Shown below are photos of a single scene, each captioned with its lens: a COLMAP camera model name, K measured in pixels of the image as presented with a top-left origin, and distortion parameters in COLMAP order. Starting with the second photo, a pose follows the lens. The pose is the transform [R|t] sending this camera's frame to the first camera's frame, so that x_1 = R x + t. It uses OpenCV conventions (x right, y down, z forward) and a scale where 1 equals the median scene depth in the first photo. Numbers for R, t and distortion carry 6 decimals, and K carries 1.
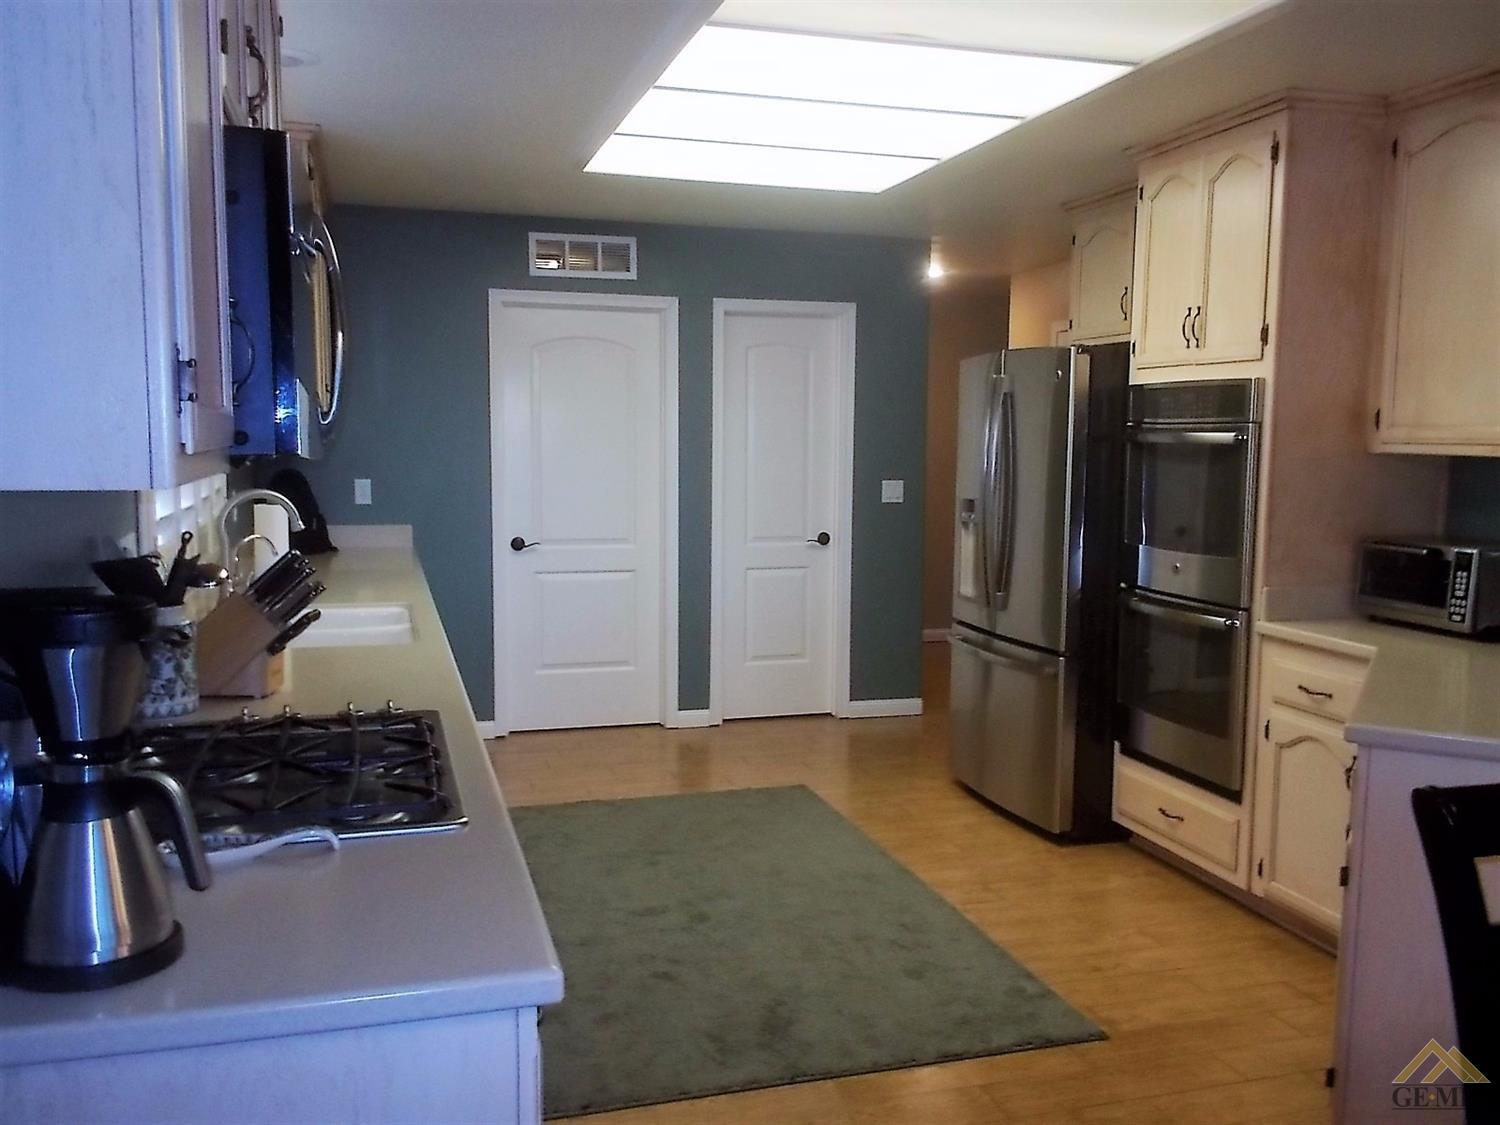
lens RADIAL K [[1305.8, 0, 755.3], [0, 1305.8, 563.4], [0, 0, 1]] dist [0.072853, -0.111743]
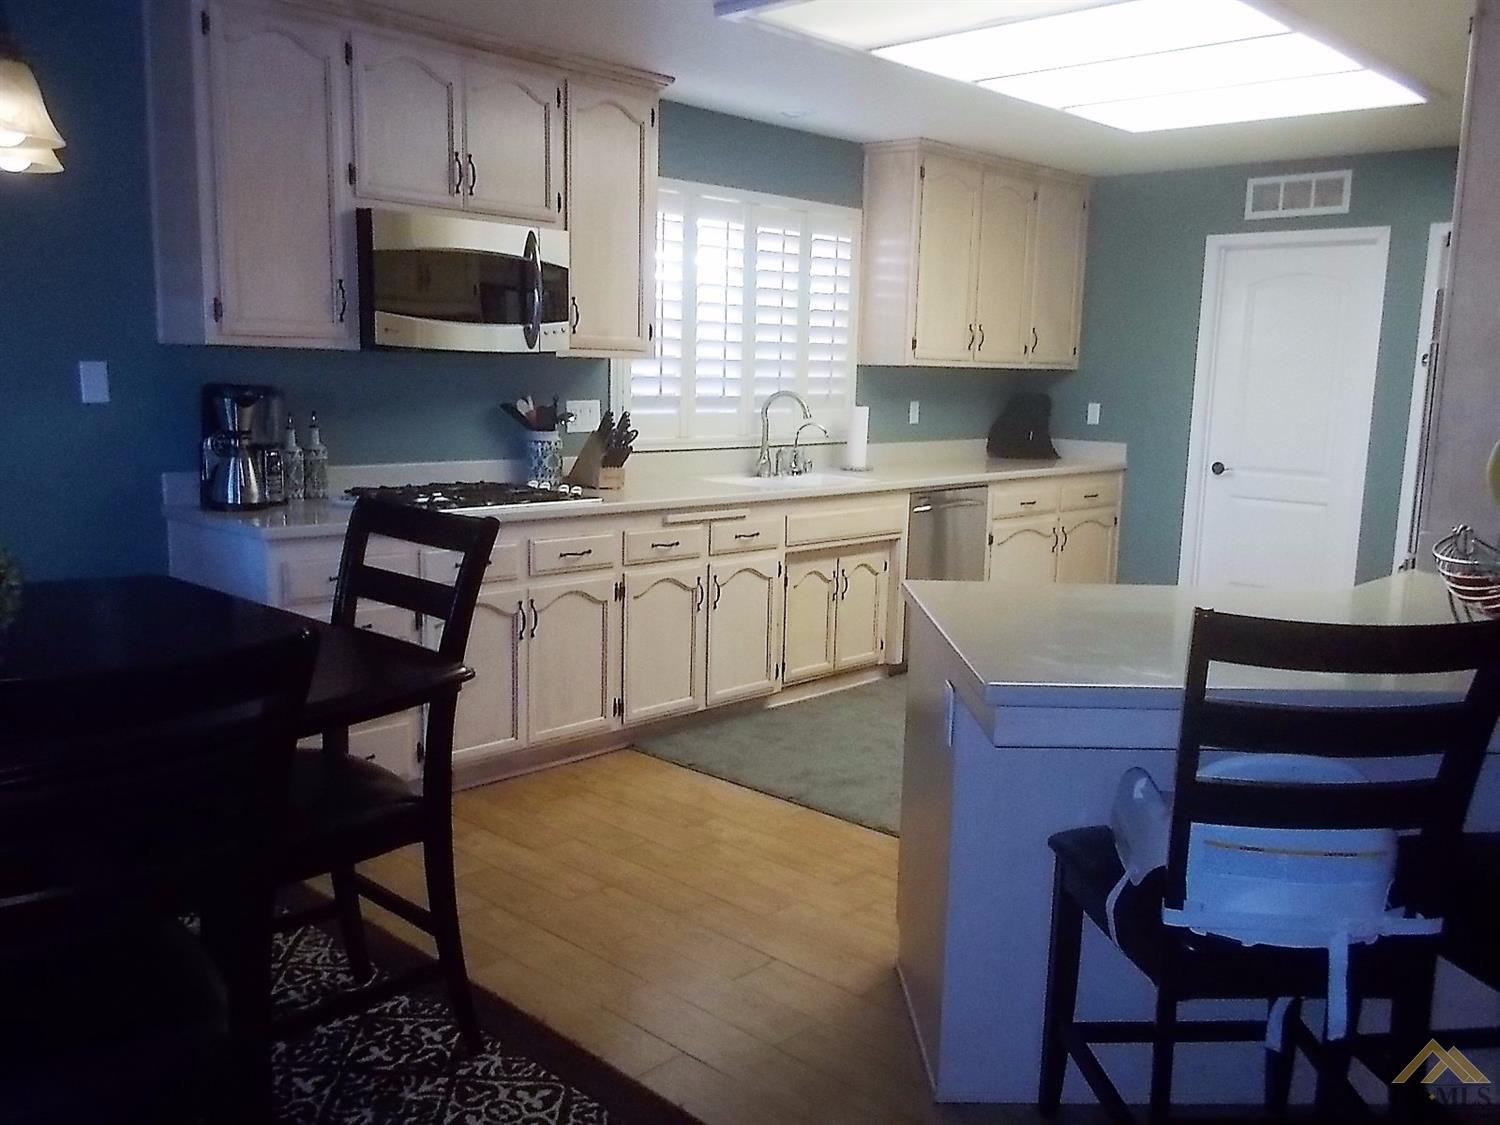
lens RADIAL K [[1305.8, 0, 752.3], [0, 1305.8, 561.5], [0, 0, 1]] dist [0.072853, -0.111743]
pose [[0.483356, 0.131080, -0.865555, 0.619081], [-0.106640, 0.990179, 0.090402, 0.005014], [0.868905, 0.048607, 0.492587, 0.126277]]
